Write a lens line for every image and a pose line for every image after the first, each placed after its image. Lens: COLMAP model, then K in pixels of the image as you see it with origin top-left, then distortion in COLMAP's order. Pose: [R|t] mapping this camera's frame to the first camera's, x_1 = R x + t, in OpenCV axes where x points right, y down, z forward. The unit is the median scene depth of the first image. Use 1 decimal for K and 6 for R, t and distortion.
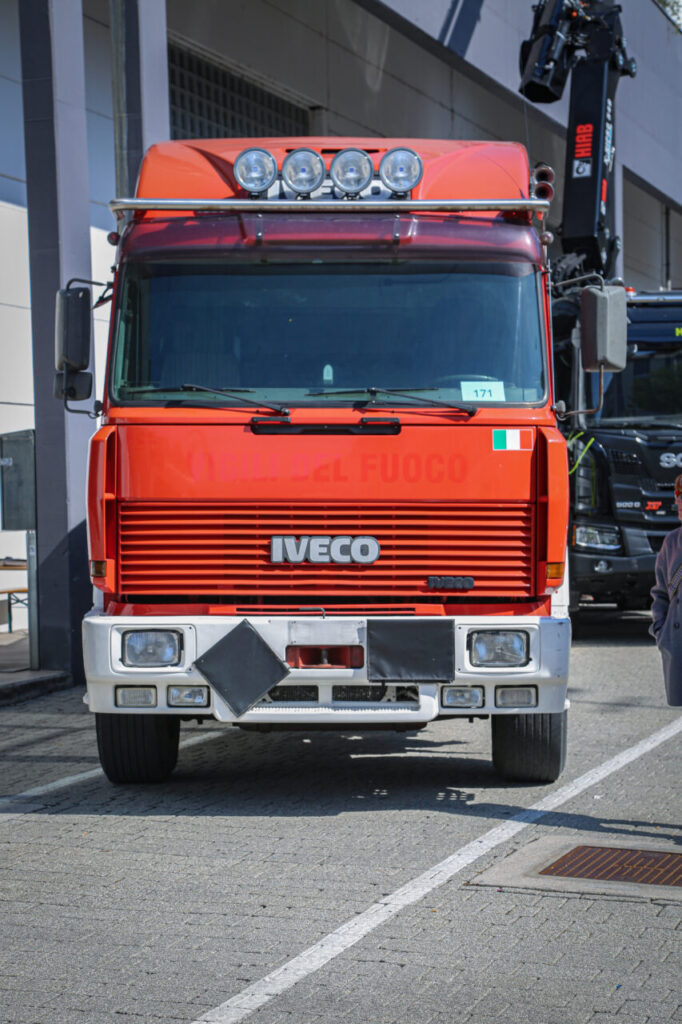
lens RADIAL K [[2051.3, 0, 341.0], [0, 2051.3, 512.0], [0, 0, 1]] dist [0.306293, -0.045459]
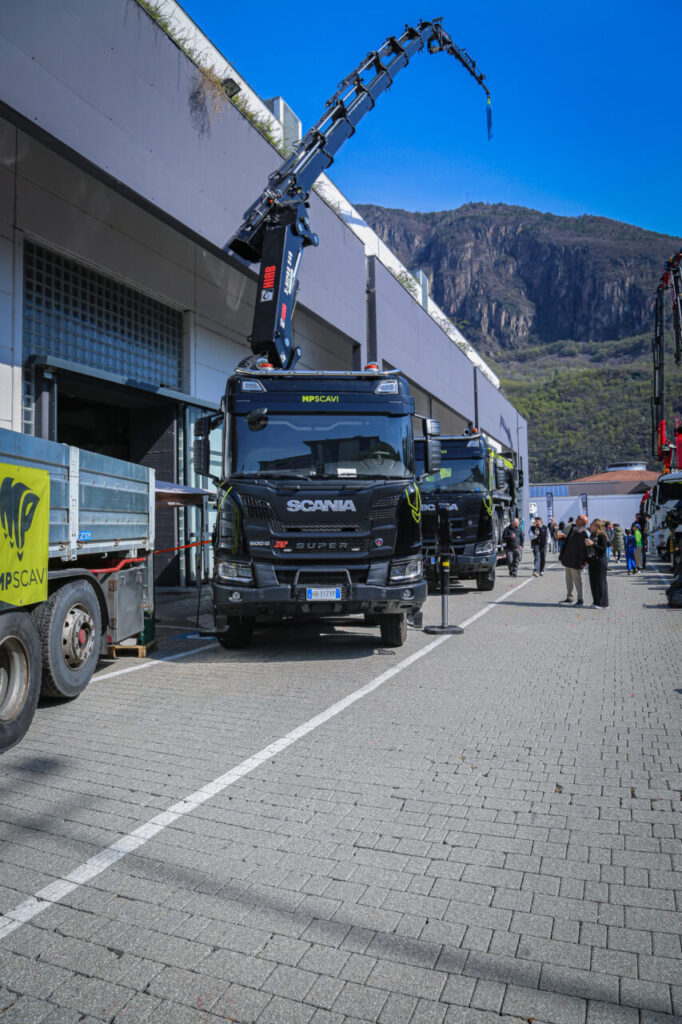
lens RADIAL K [[724.2, 0, 341.0], [0, 724.2, 512.0], [0, 0, 1]] dist [-0.112124, 0.064694]
pose [[0.999896, 0.000526, -0.014396, 0.190021], [-0.000890, 0.999680, -0.025267, -0.010993], [0.014378, 0.025277, 0.999577, 0.584833]]
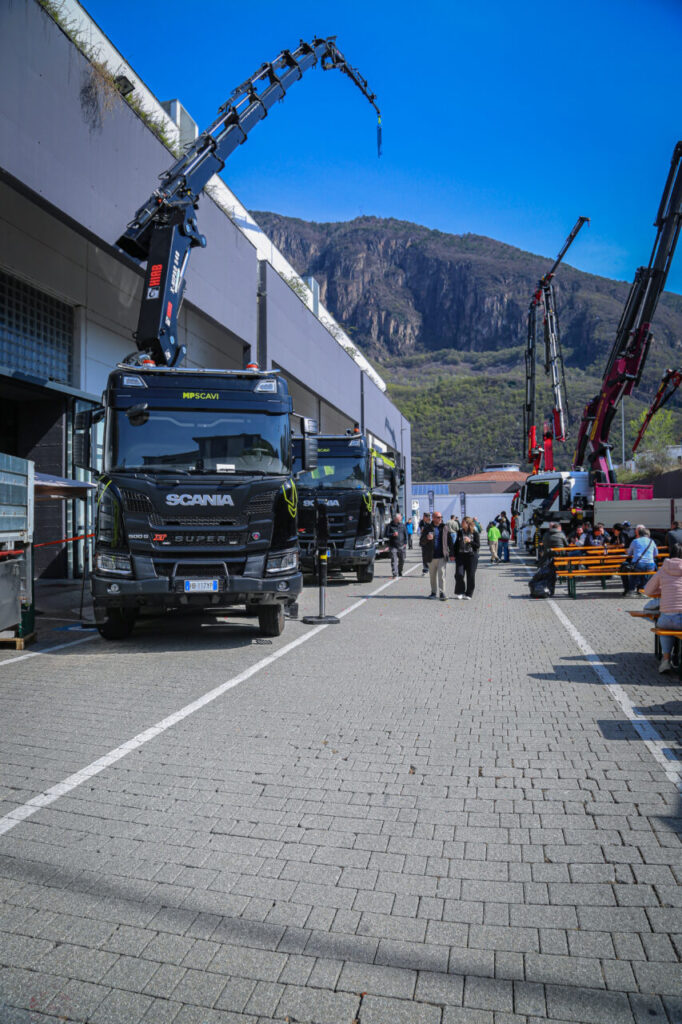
lens RADIAL K [[691.3, 0, 332.9], [0, 691.3, 512.7], [0, 0, 1]] dist [-0.111111, 0.065826]
pose [[0.992068, 0.010290, 0.125279, 0.199522], [-0.008091, 0.999804, -0.018050, -0.010919], [-0.125440, 0.016894, 0.991957, 0.587536]]
